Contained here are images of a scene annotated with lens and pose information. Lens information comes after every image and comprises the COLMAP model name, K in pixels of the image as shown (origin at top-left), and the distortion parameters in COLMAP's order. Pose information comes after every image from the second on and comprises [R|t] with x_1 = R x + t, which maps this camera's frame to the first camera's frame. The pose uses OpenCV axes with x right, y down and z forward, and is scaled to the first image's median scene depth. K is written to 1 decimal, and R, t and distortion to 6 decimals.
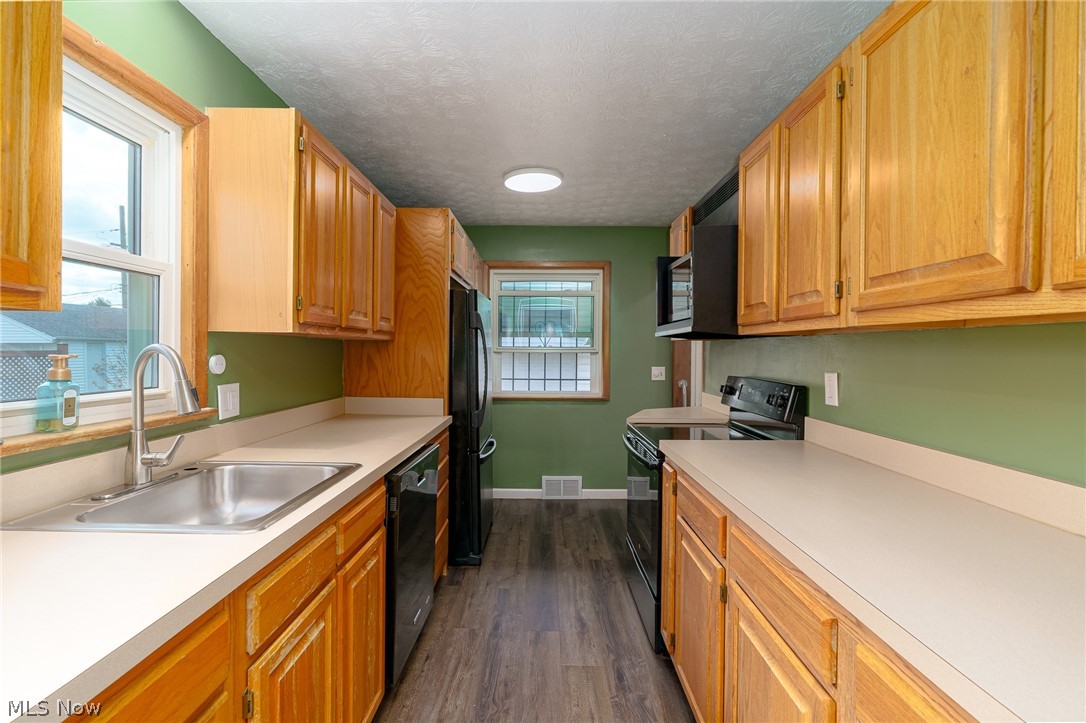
lens RADIAL K [[501.0, 0, 539.8], [0, 501.0, 357.0], [0, 0, 1]] dist [0.001512, 0.000181]
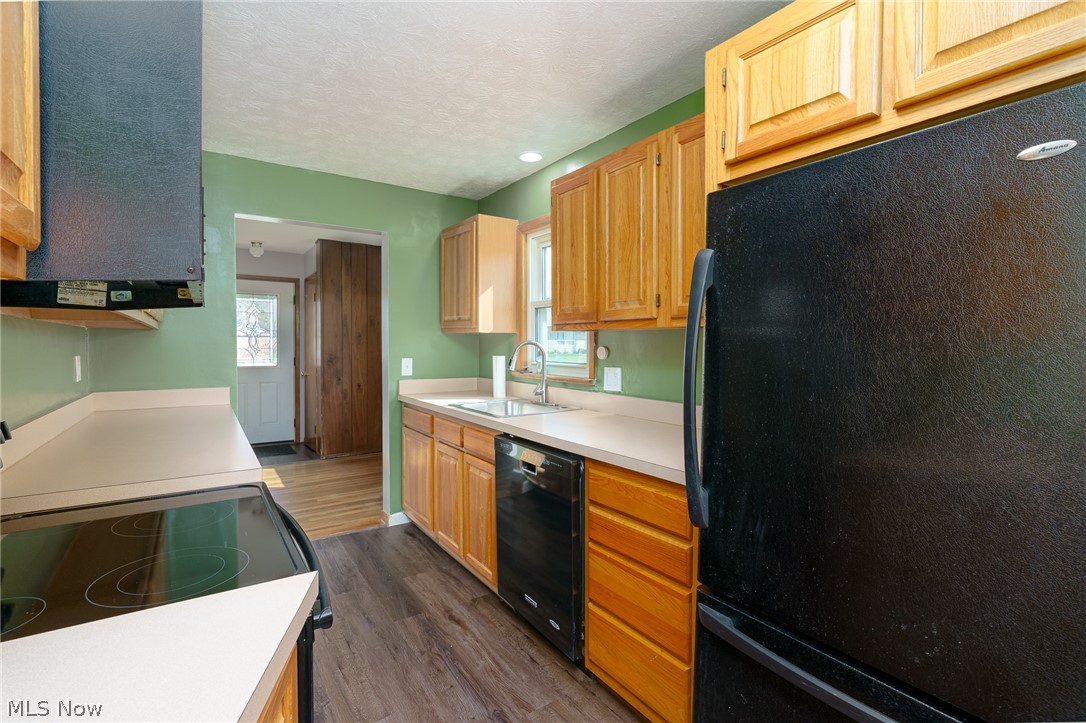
lens RADIAL K [[501.0, 0, 537.2], [0, 501.0, 356.9], [0, 0, 1]] dist [0.001512, 0.000181]
pose [[-0.824304, 0.010736, -0.566045, 0.342168], [-0.010213, 0.999375, 0.033828, -0.020085], [0.566055, 0.033666, -0.823680, 1.951953]]
